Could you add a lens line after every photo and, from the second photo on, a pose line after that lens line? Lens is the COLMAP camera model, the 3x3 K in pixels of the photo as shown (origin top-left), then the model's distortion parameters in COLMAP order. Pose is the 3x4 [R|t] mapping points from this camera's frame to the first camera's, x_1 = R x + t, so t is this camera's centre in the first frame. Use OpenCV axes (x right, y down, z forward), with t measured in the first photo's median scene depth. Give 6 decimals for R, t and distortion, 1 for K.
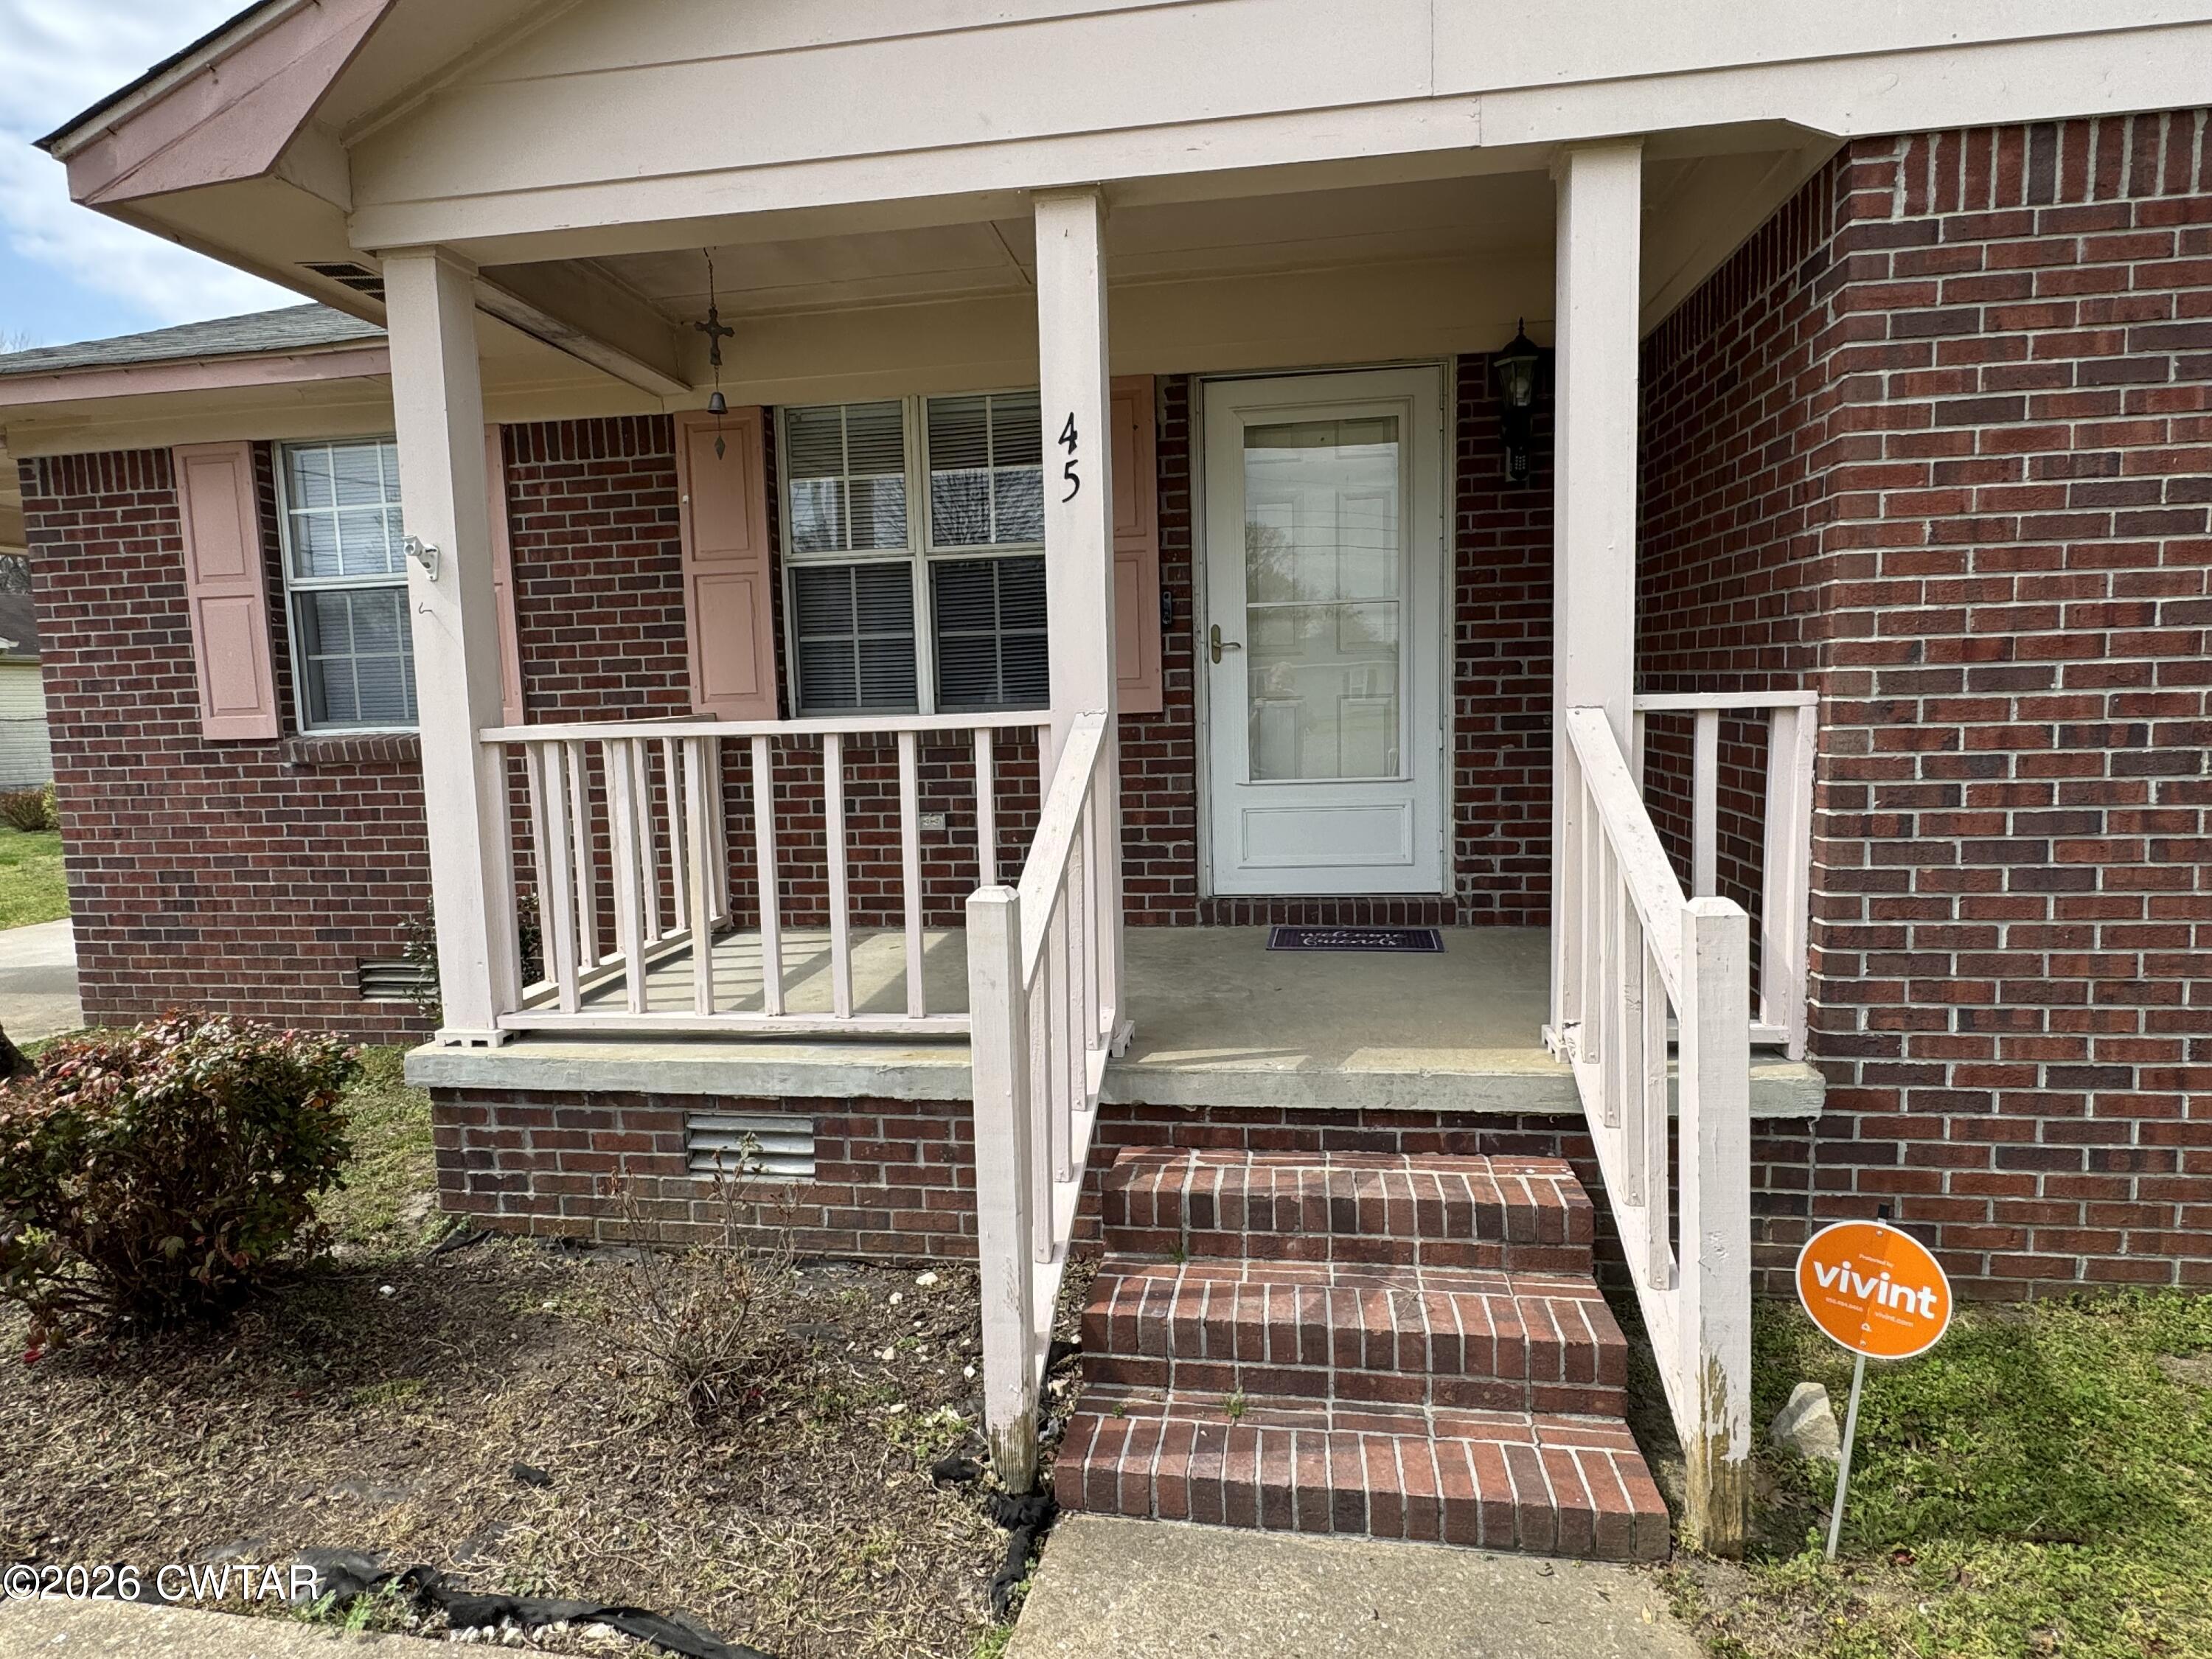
lens RADIAL K [[1222.4, 0, 1106.0], [0, 1222.4, 829.5], [0, 0, 1]] dist [0.001454, -0.000033]
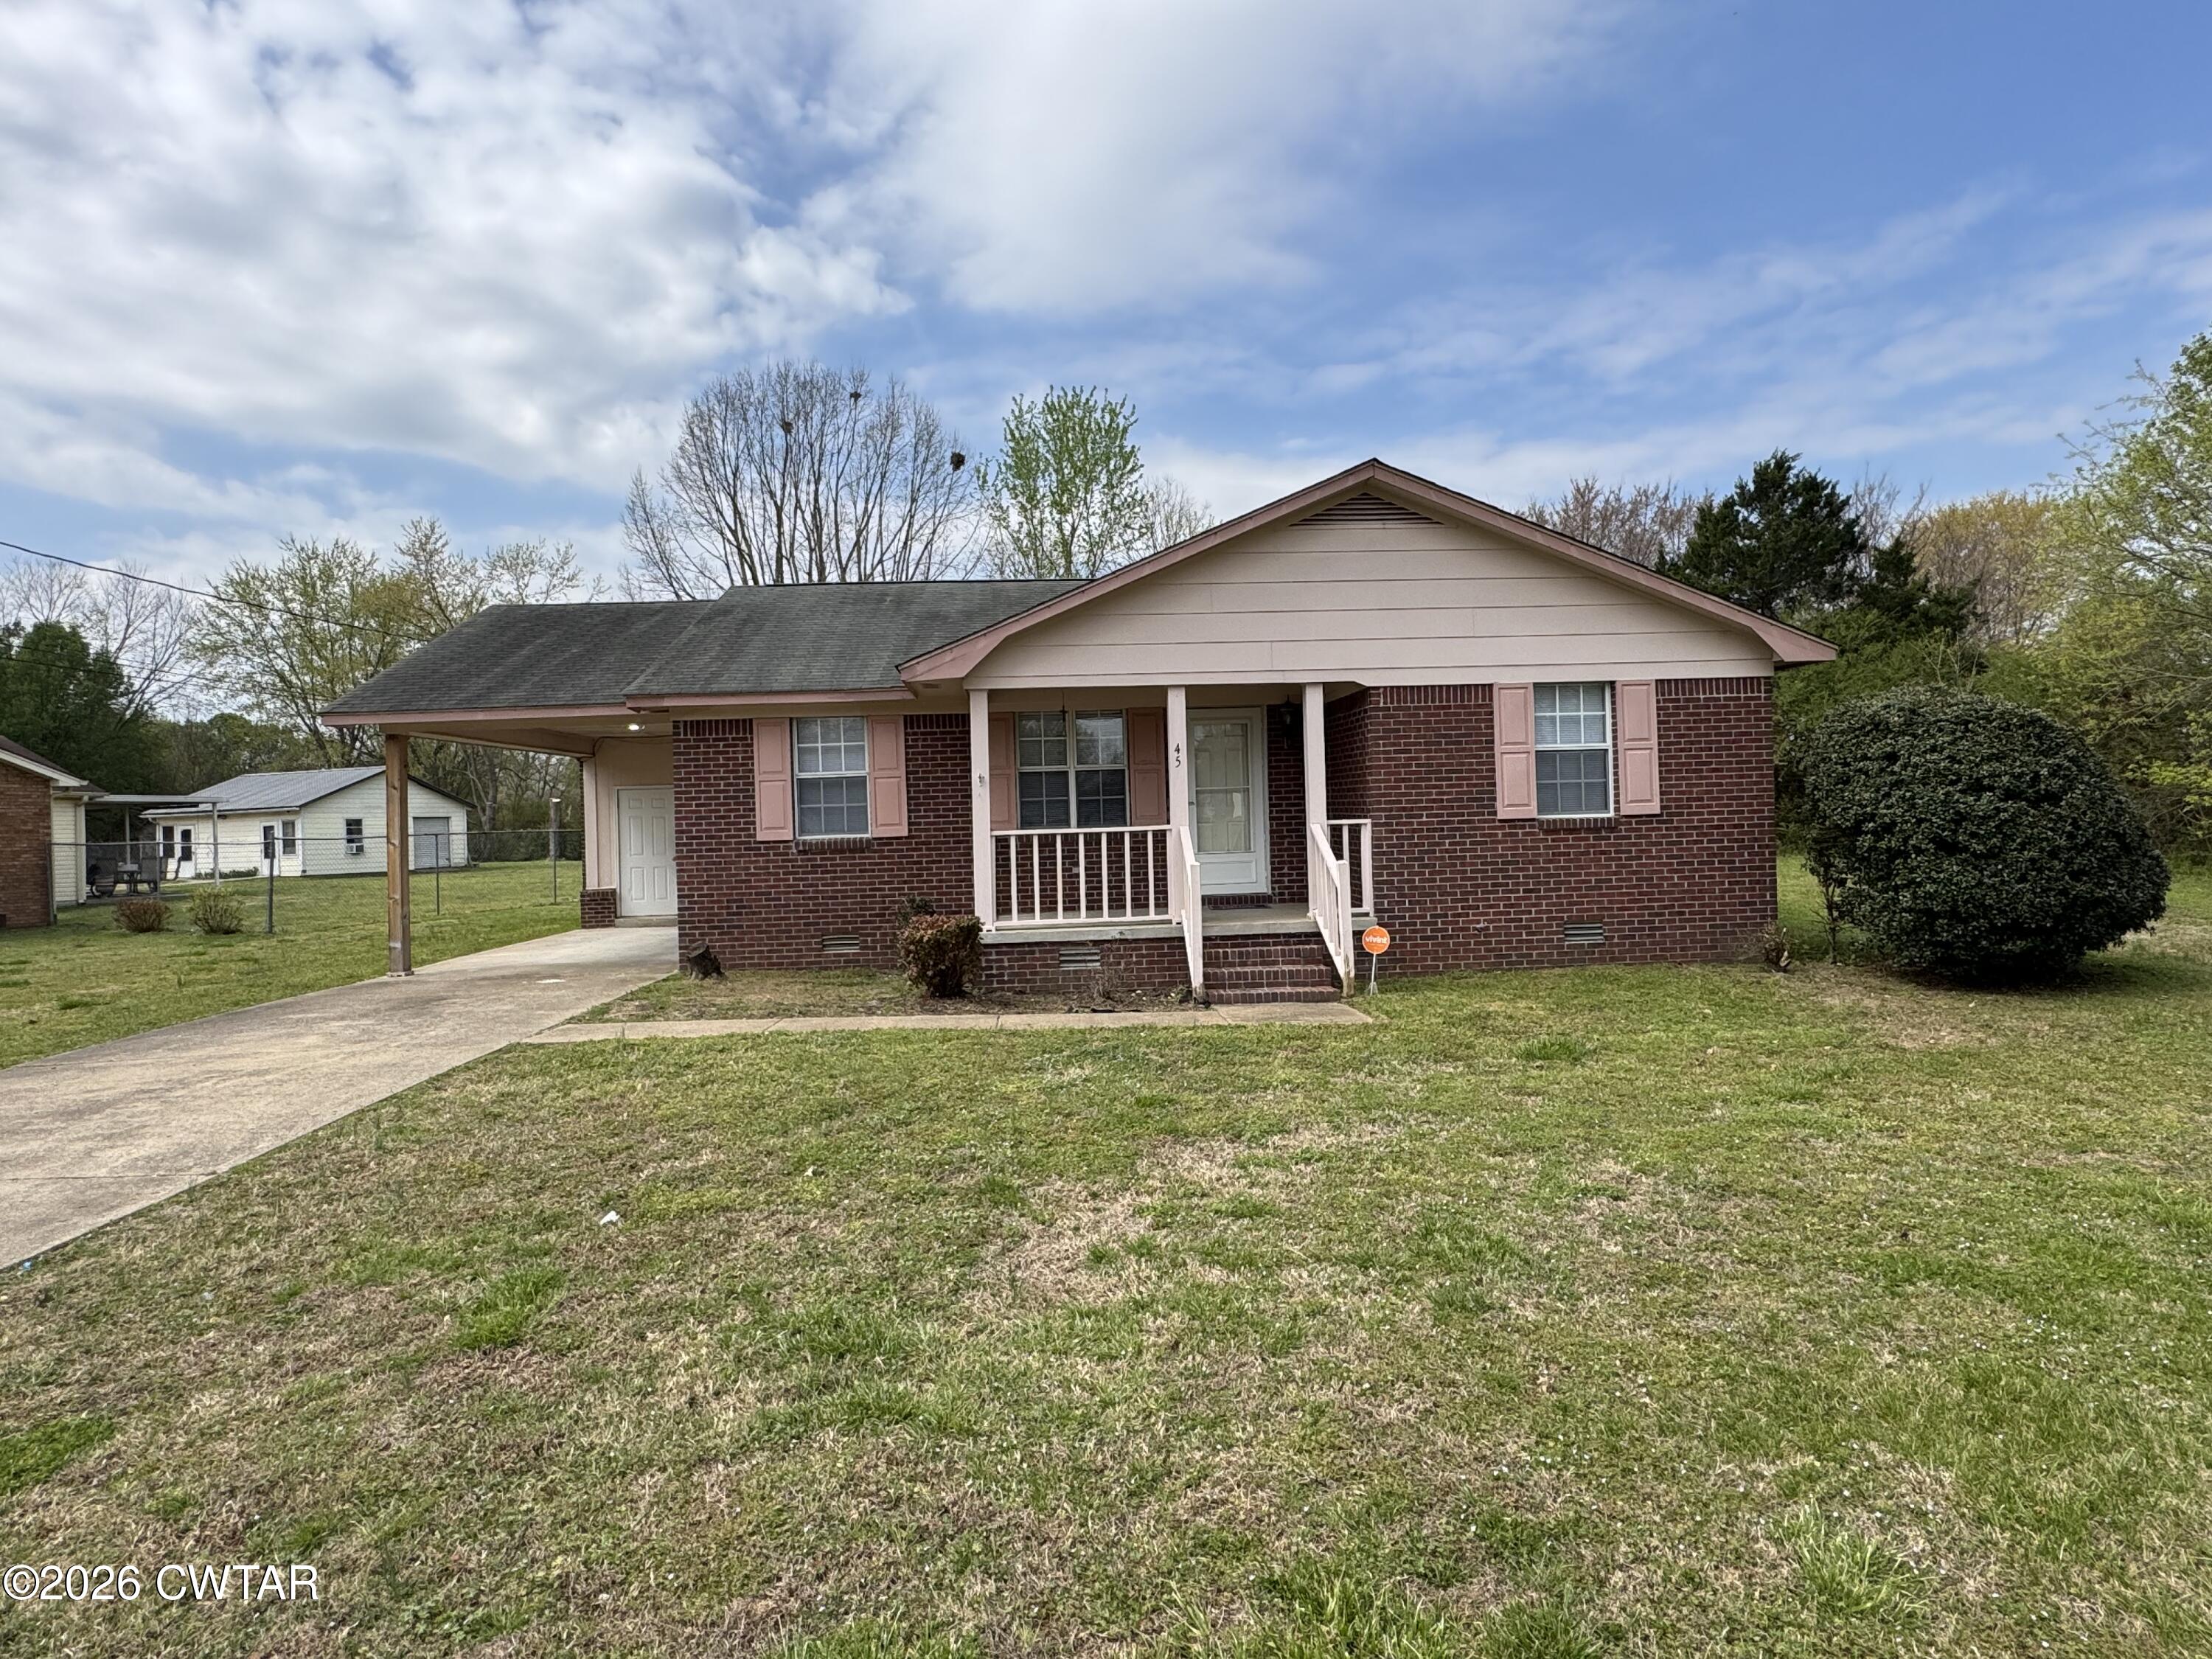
lens RADIAL K [[1222.4, 0, 1106.0], [0, 1222.4, 829.5], [0, 0, 1]] dist [0.001454, -0.000033]
pose [[0.977715, -0.002531, 0.209924, -1.037194], [0.024757, 0.994340, -0.103321, 0.294186], [-0.208474, 0.106215, 0.972243, -2.548095]]
